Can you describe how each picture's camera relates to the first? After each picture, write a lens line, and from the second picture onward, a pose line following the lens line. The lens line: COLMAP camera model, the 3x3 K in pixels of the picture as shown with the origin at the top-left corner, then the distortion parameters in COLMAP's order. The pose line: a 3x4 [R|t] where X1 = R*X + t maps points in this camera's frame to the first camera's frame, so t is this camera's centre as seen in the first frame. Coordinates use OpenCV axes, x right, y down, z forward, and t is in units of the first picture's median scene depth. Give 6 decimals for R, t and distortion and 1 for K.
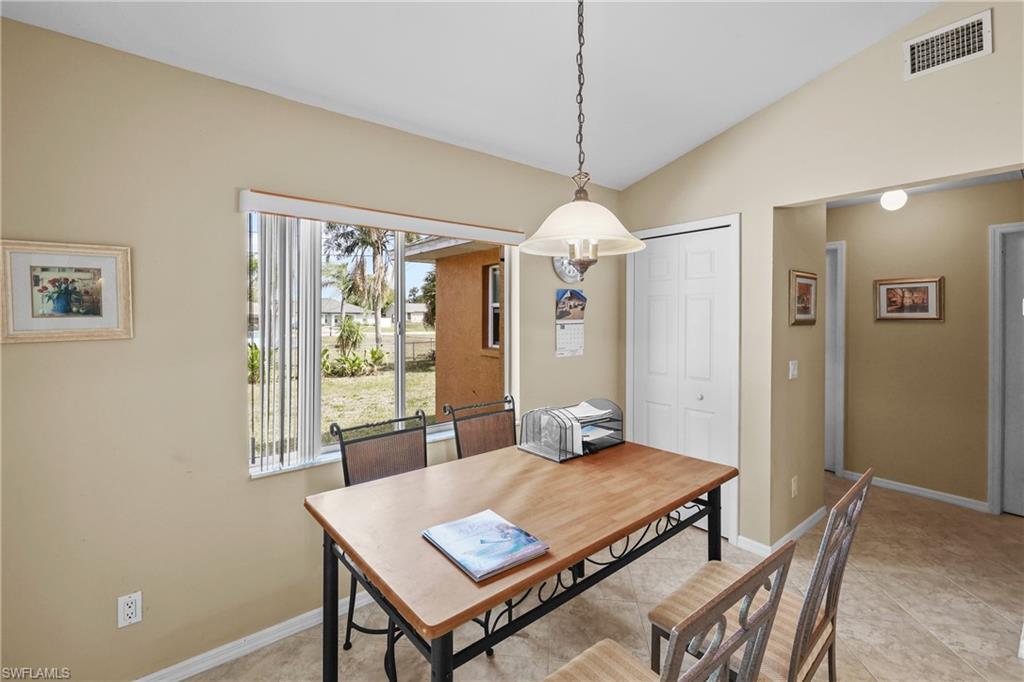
lens RADIAL K [[432.2, 0, 508.7], [0, 432.2, 326.5], [0, 0, 1]] dist [-0.001856, 0.000506]
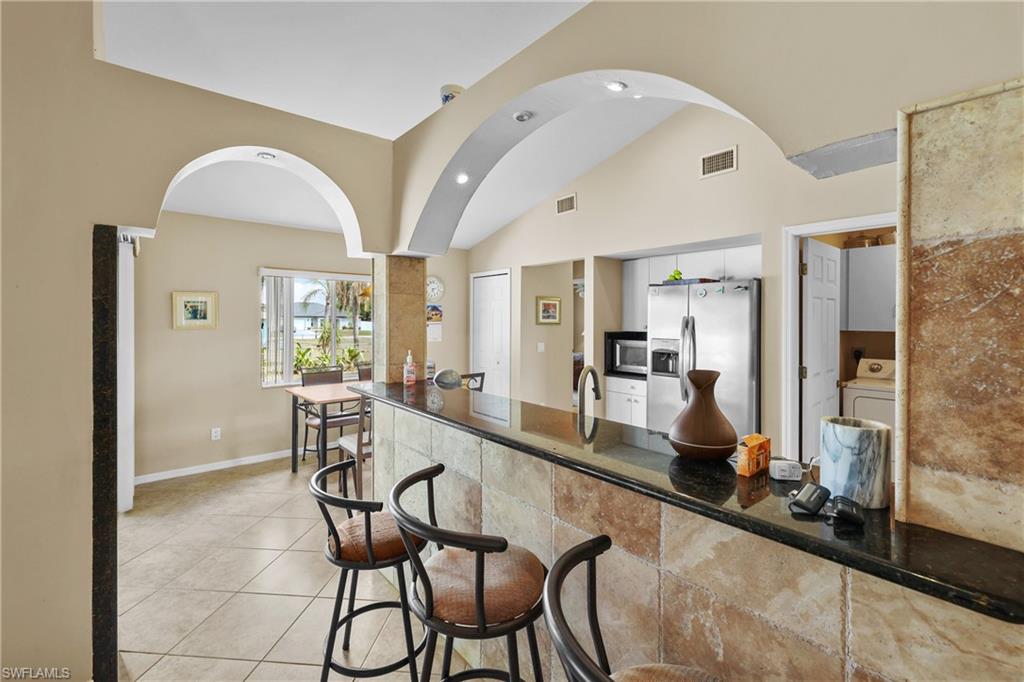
lens RADIAL K [[432.2, 0, 506.3], [0, 432.2, 327.0], [0, 0, 1]] dist [-0.001856, 0.000506]
pose [[0.999826, 0.002024, 0.018561, 0.473175], [-0.001871, 0.999964, -0.008274, 0.022839], [-0.018577, 0.008238, 0.999793, -0.949738]]
